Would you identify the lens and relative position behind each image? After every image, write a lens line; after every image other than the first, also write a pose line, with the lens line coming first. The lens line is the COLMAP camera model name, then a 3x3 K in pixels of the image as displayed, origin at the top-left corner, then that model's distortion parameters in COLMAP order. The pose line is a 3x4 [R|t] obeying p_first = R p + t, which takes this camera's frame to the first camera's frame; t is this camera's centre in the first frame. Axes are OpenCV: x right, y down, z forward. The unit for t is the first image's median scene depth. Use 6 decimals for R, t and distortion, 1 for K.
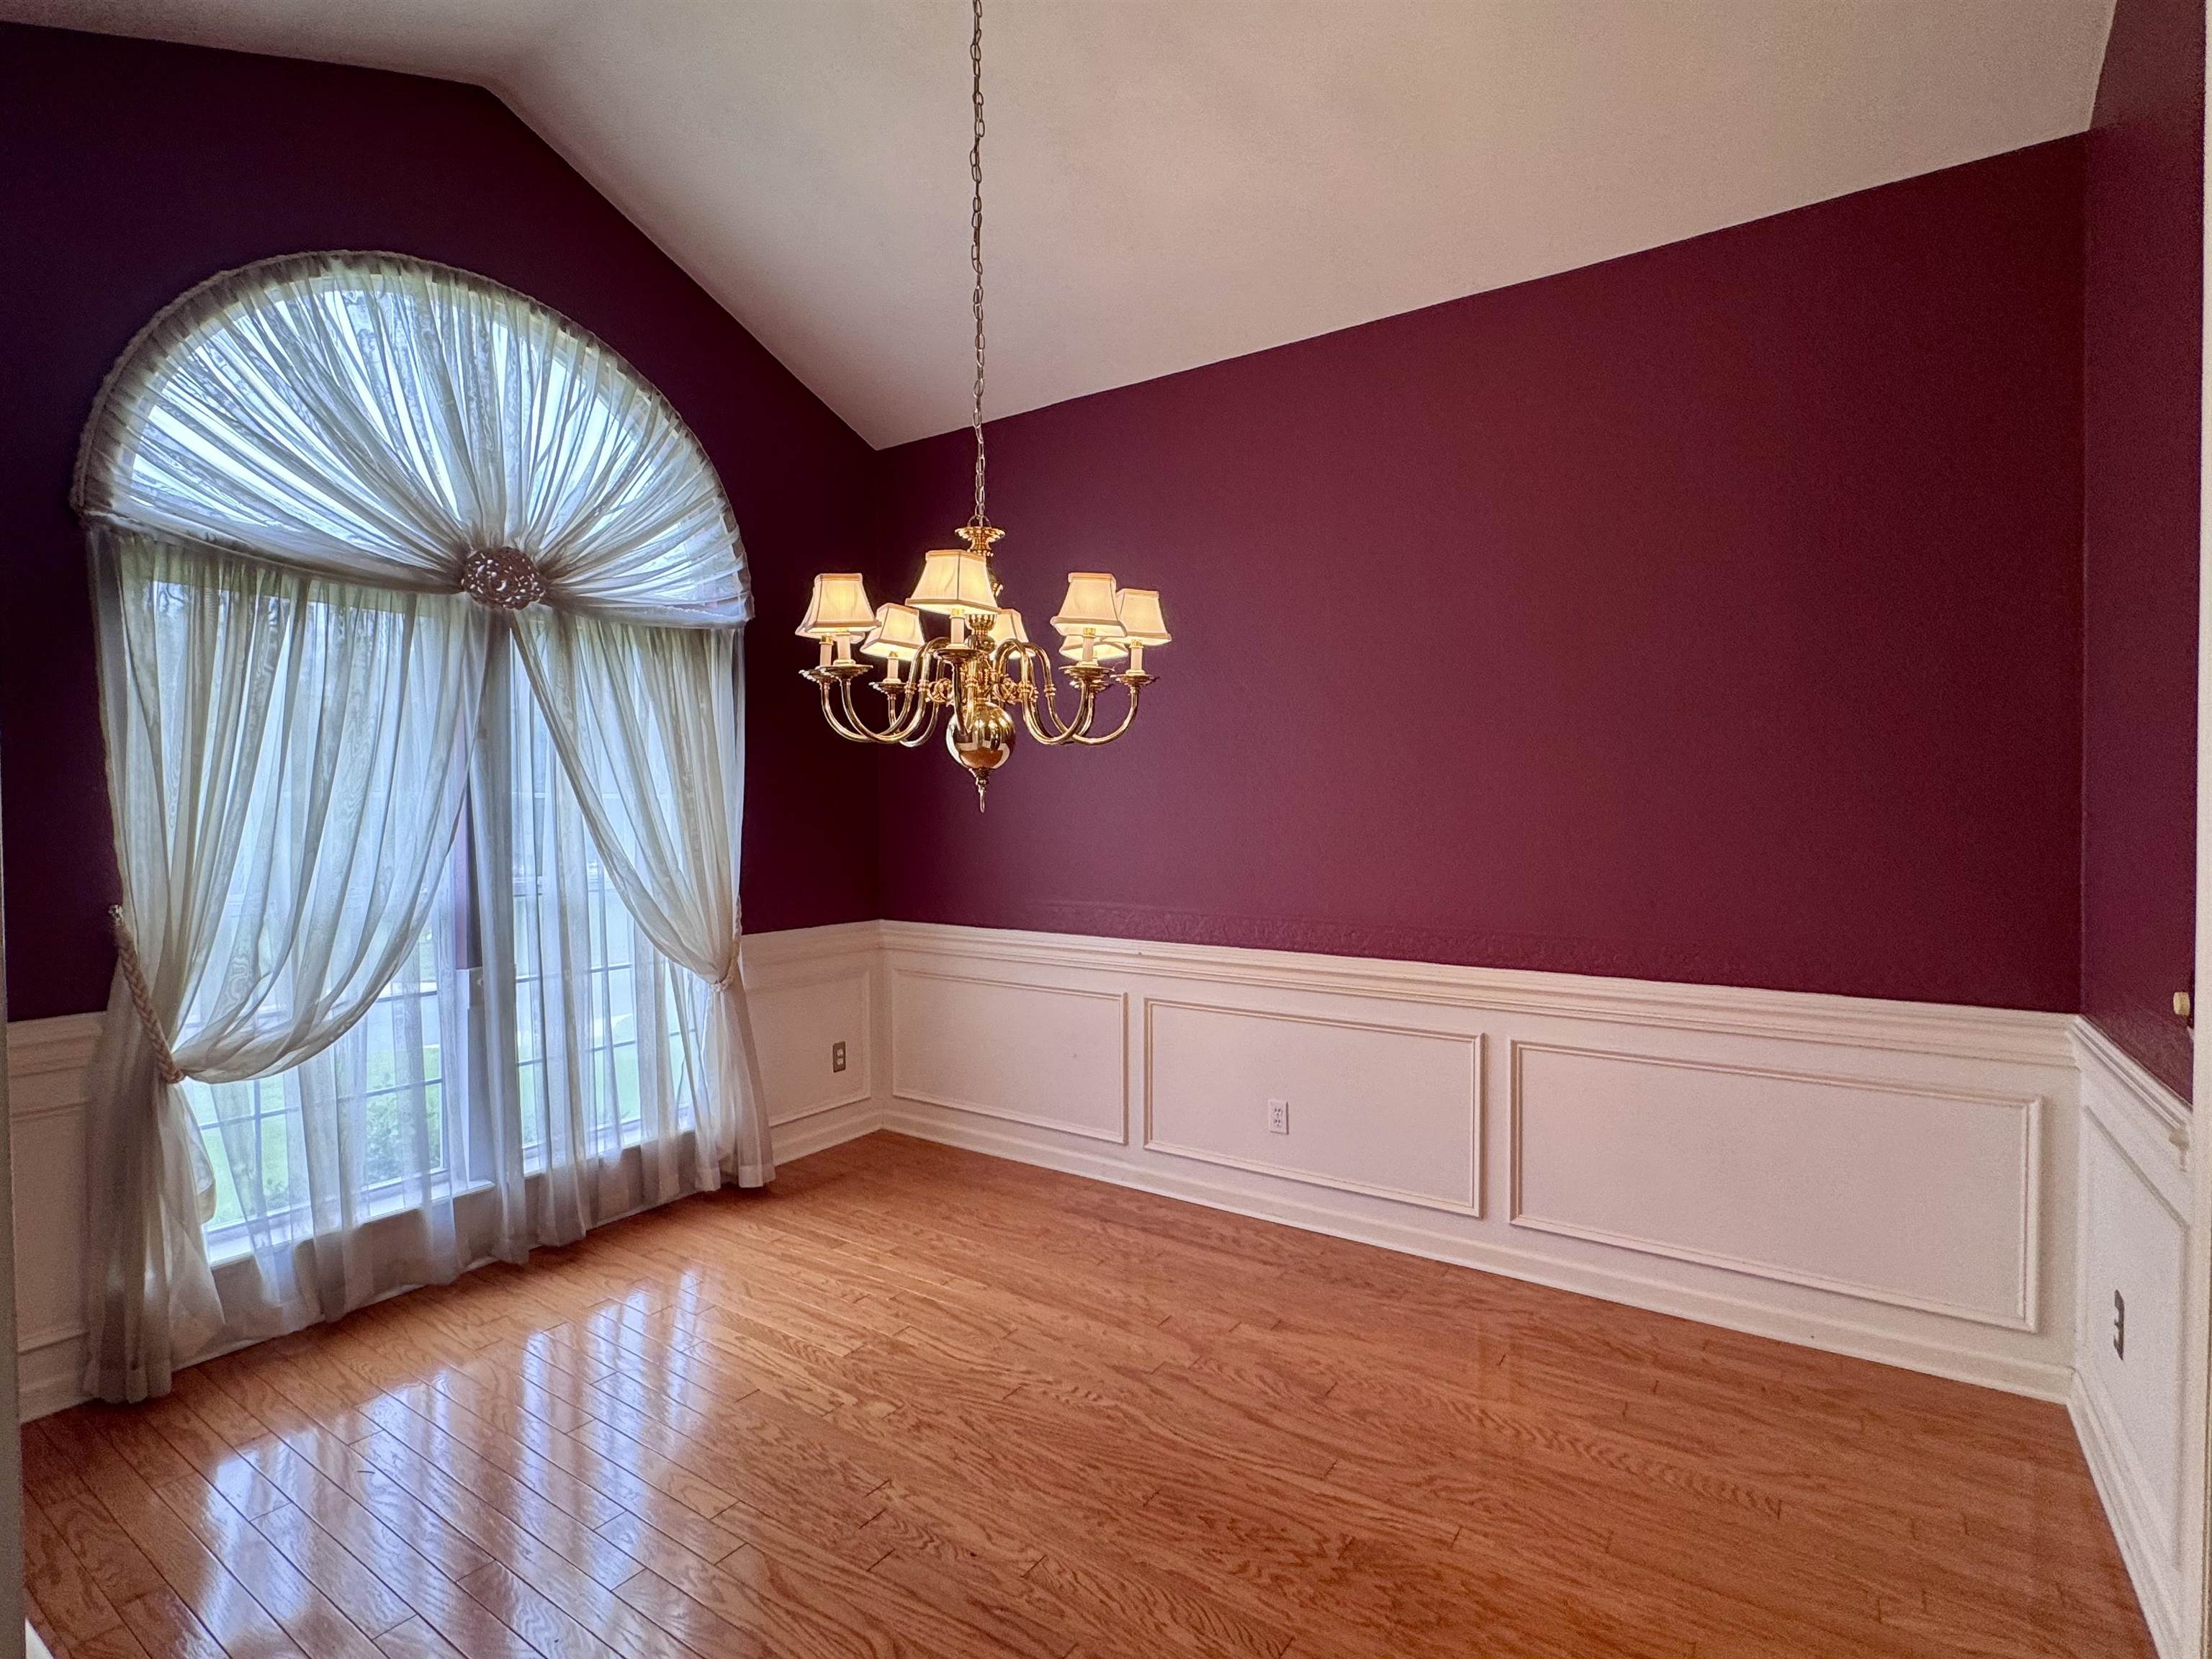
lens RADIAL K [[1074.5, 0, 1117.9], [0, 1074.5, 825.3], [0, 0, 1]] dist [0.000965, 0.000319]
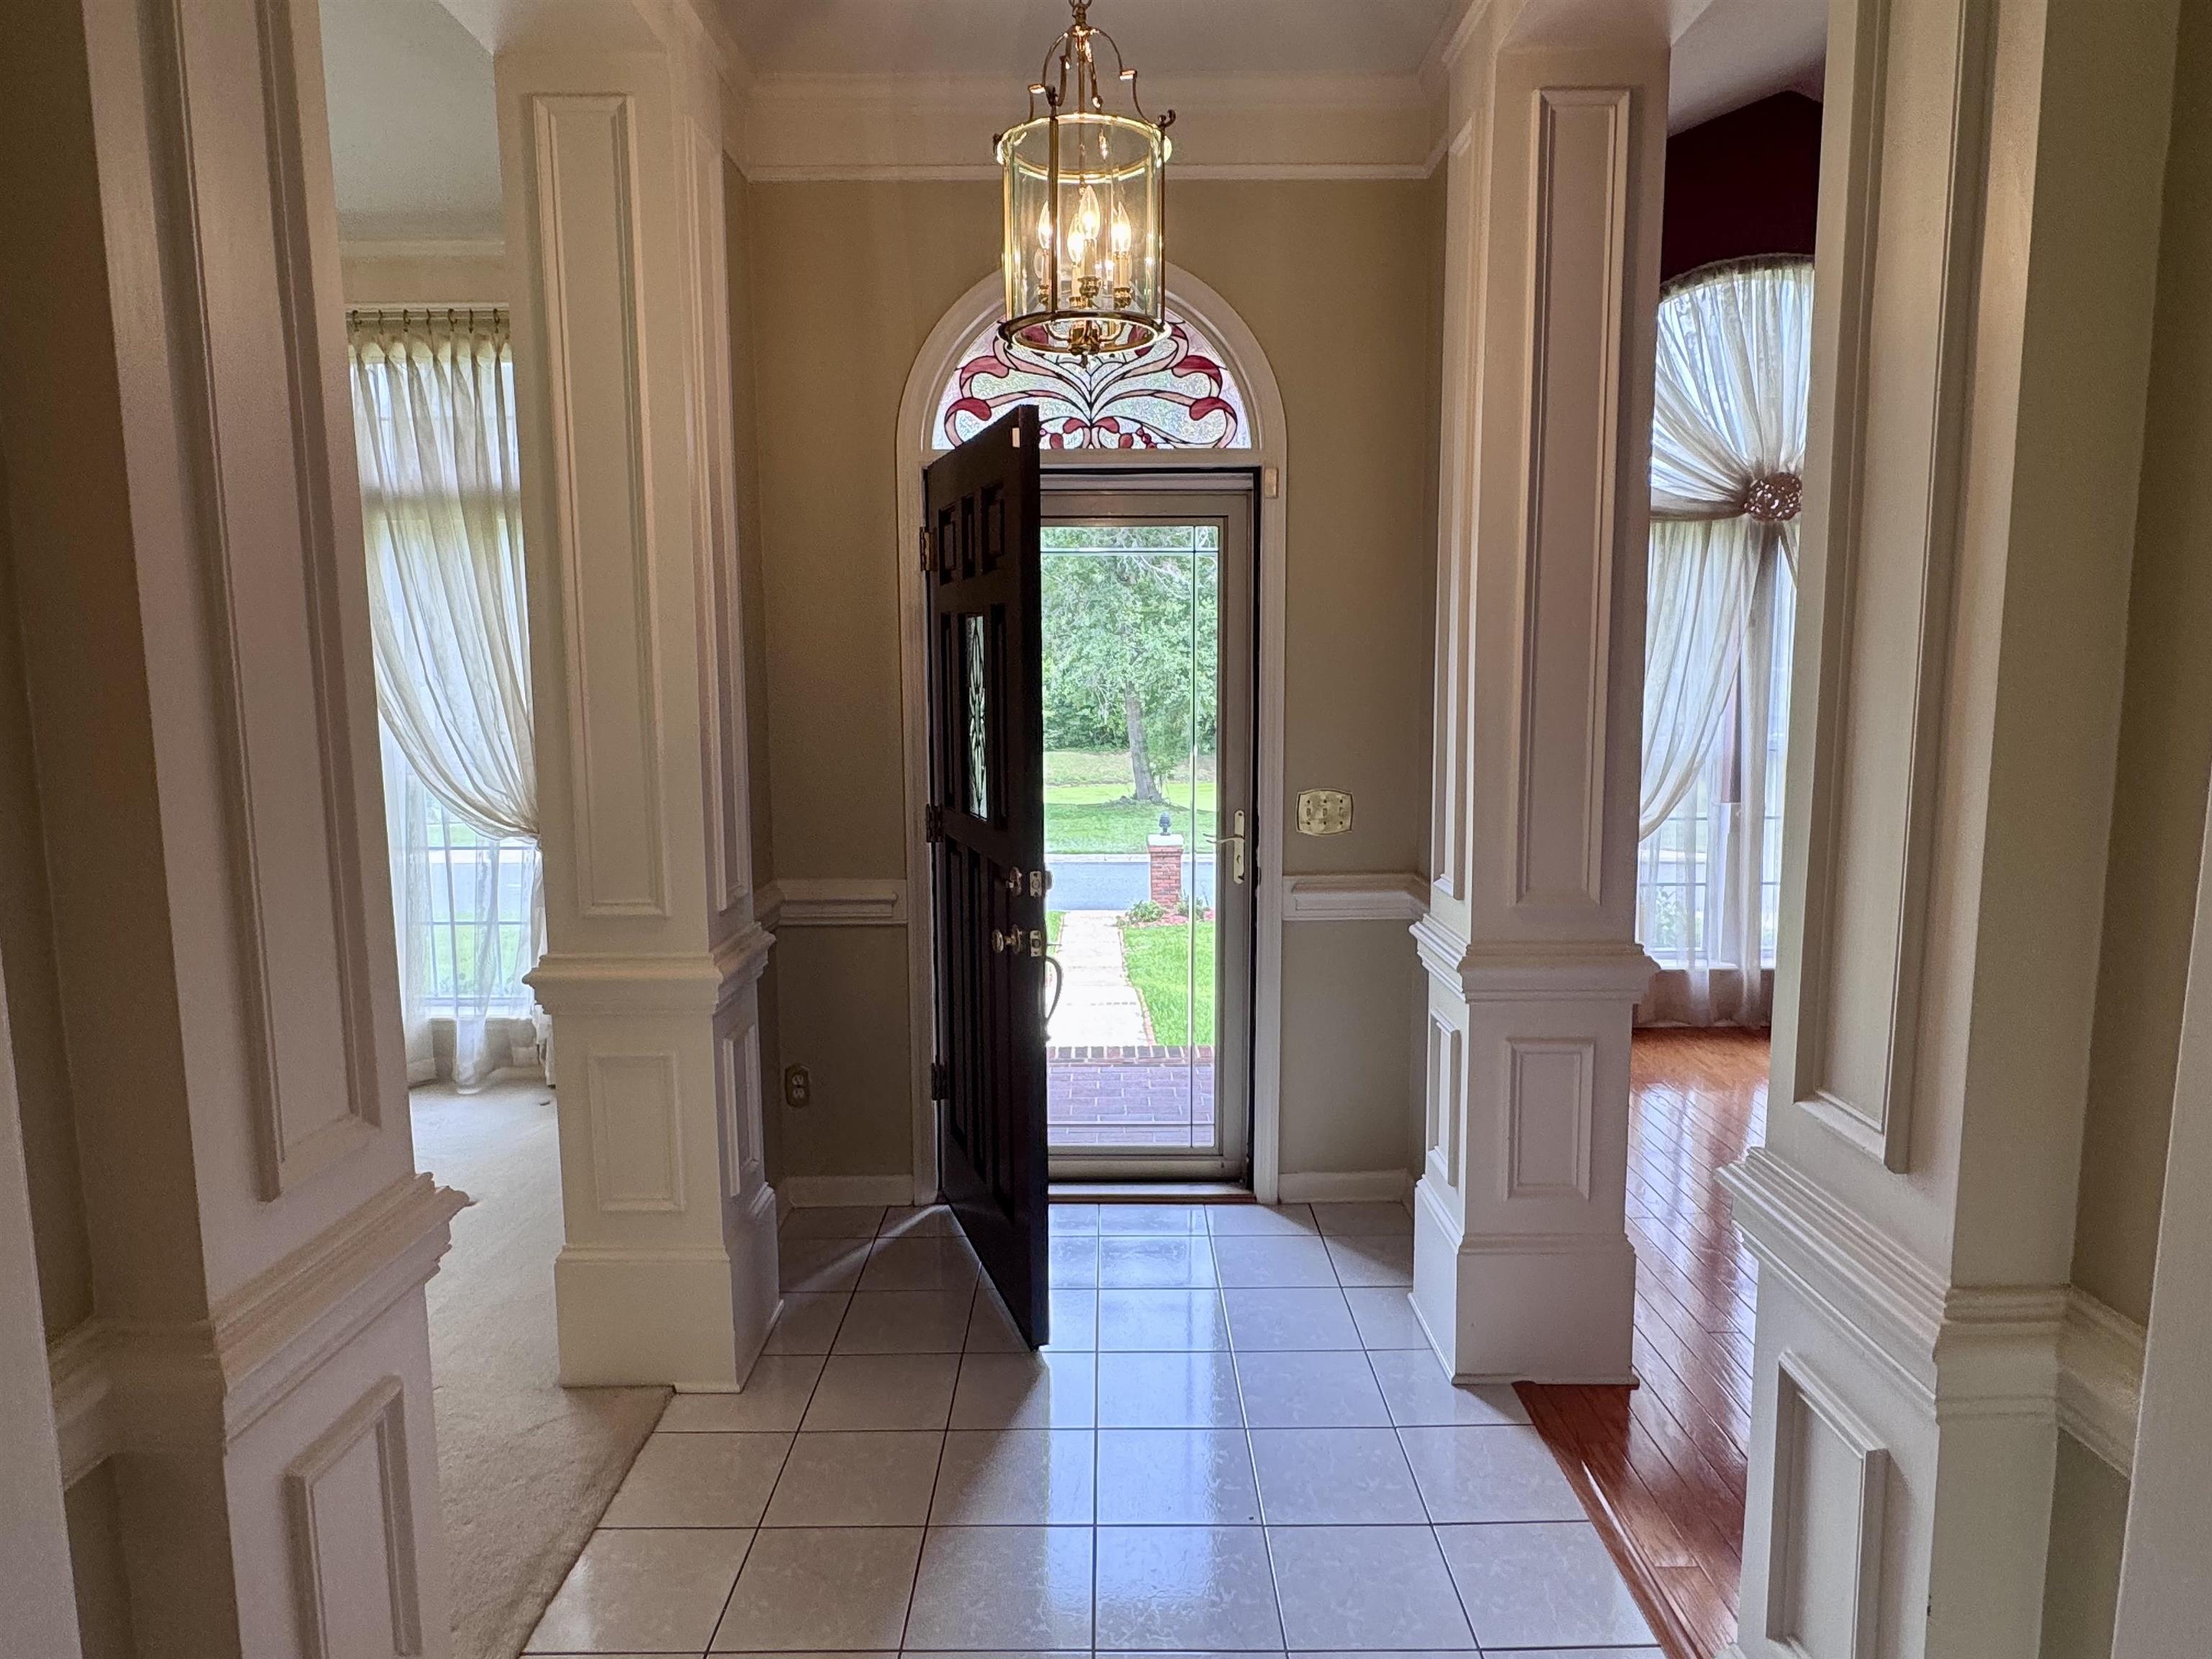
lens RADIAL K [[1307.7, 0, 1105.1], [0, 1307.7, 839.3], [0, 0, 1]] dist [0.001845, 0.000687]
pose [[0.545132, 0.094655, -0.832990, 0.328679], [-0.014991, 0.994547, 0.103203, 0.023524], [0.838216, -0.043772, 0.543578, -0.533801]]
